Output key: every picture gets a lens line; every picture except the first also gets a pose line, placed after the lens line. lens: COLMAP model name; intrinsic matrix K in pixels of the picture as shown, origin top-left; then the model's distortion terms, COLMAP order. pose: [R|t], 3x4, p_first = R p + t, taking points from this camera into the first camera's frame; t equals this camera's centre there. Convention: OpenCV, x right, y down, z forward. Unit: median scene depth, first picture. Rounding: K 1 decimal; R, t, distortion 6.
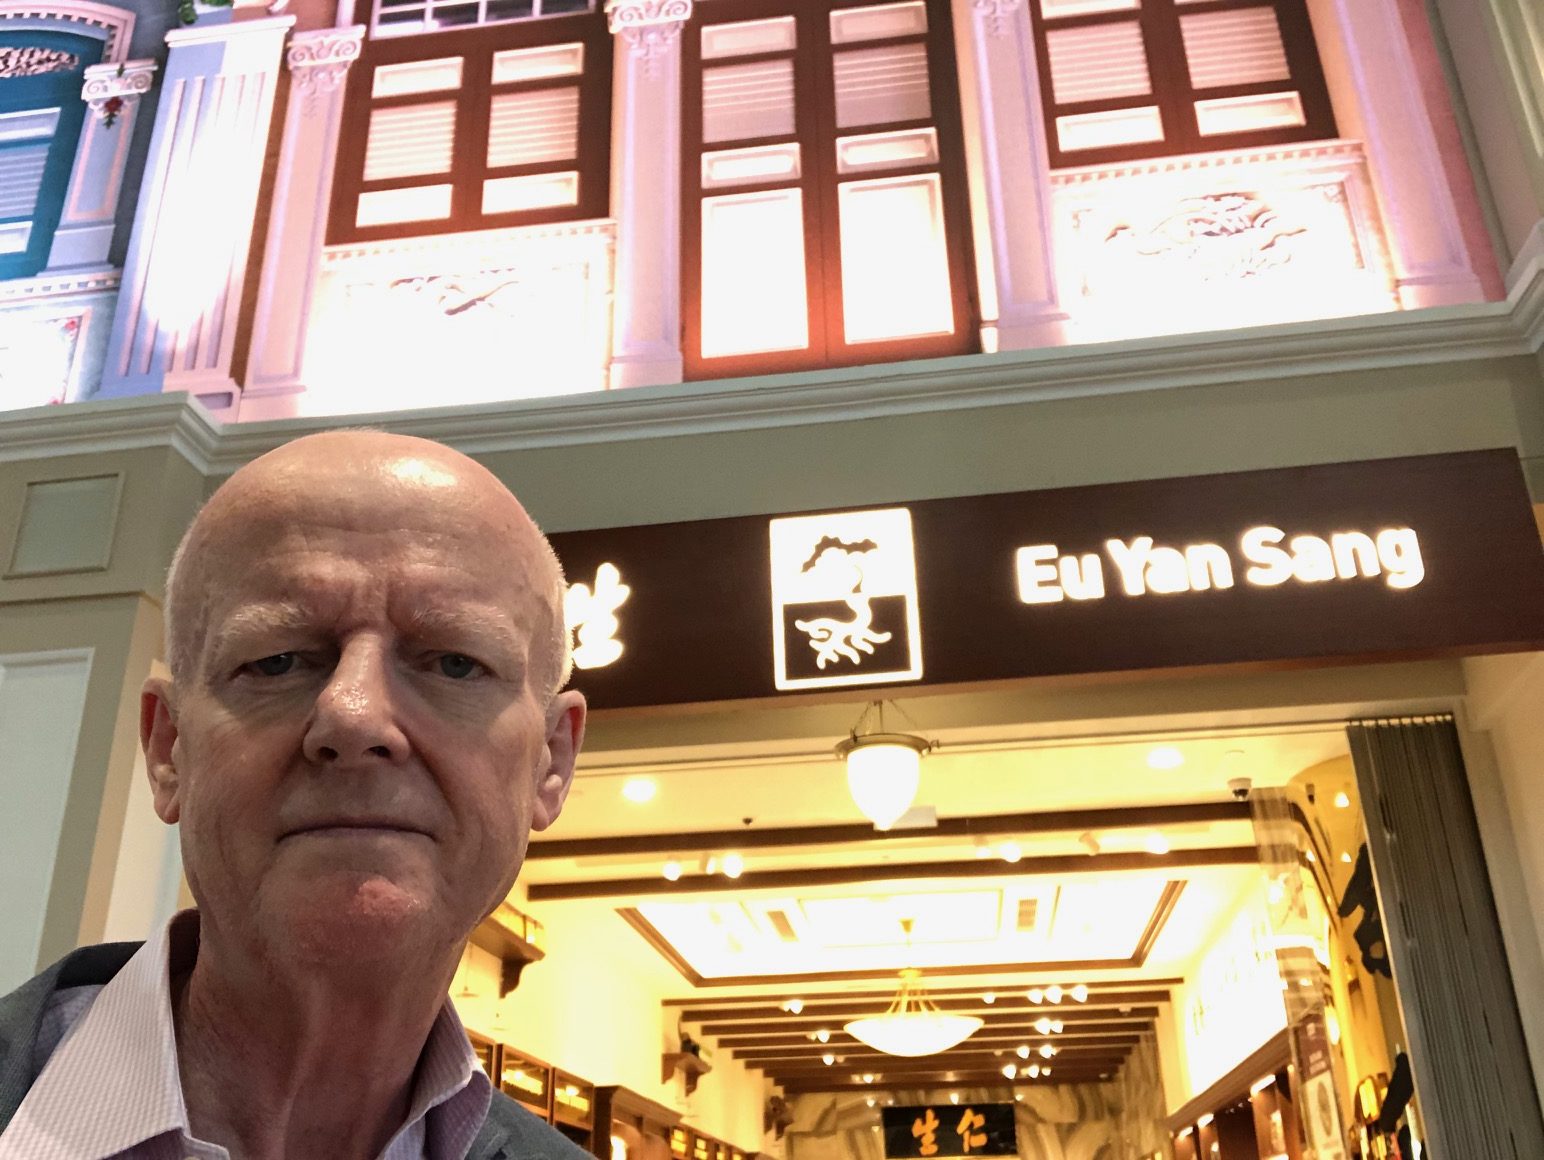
lens RADIAL K [[1451.0, 0, 770.2], [0, 1451.0, 580.2], [0, 0, 1]] dist [-0.016528, 0.000000]
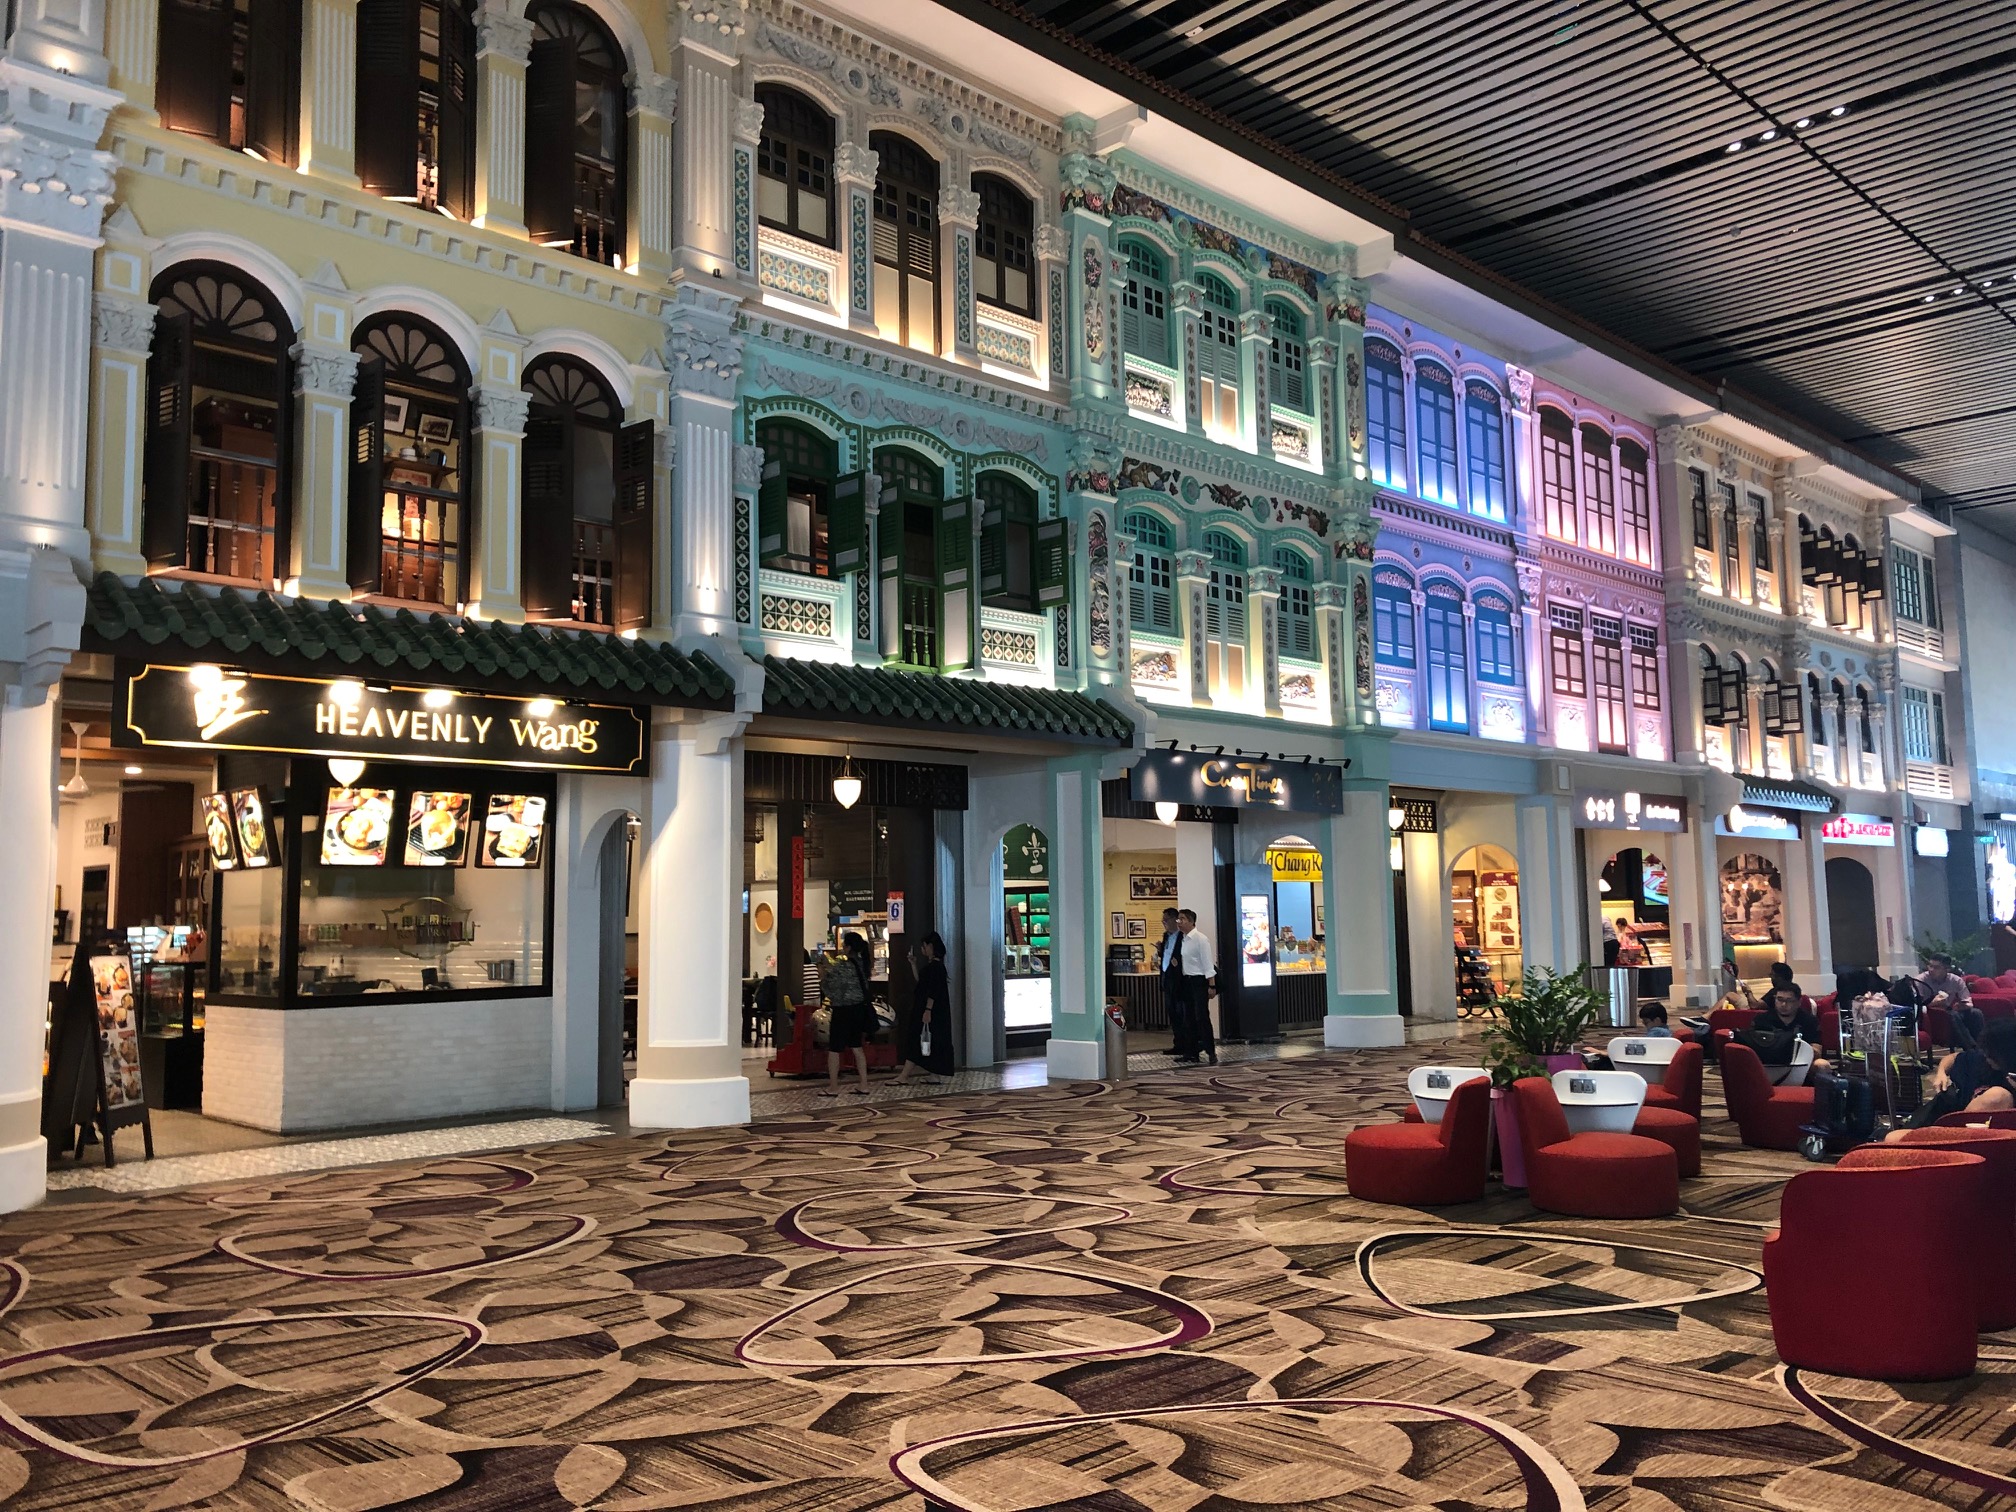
lens RADIAL K [[1660.0, 0, 1009.5], [0, 1660.0, 750.2], [0, 0, 1]] dist [0.014025, 0.001049]
pose [[0.613235, 0.091027, 0.784638, -4.803953], [-0.332642, 0.930723, 0.152002, -0.280924], [-0.716444, -0.354216, 0.601031, -0.740292]]
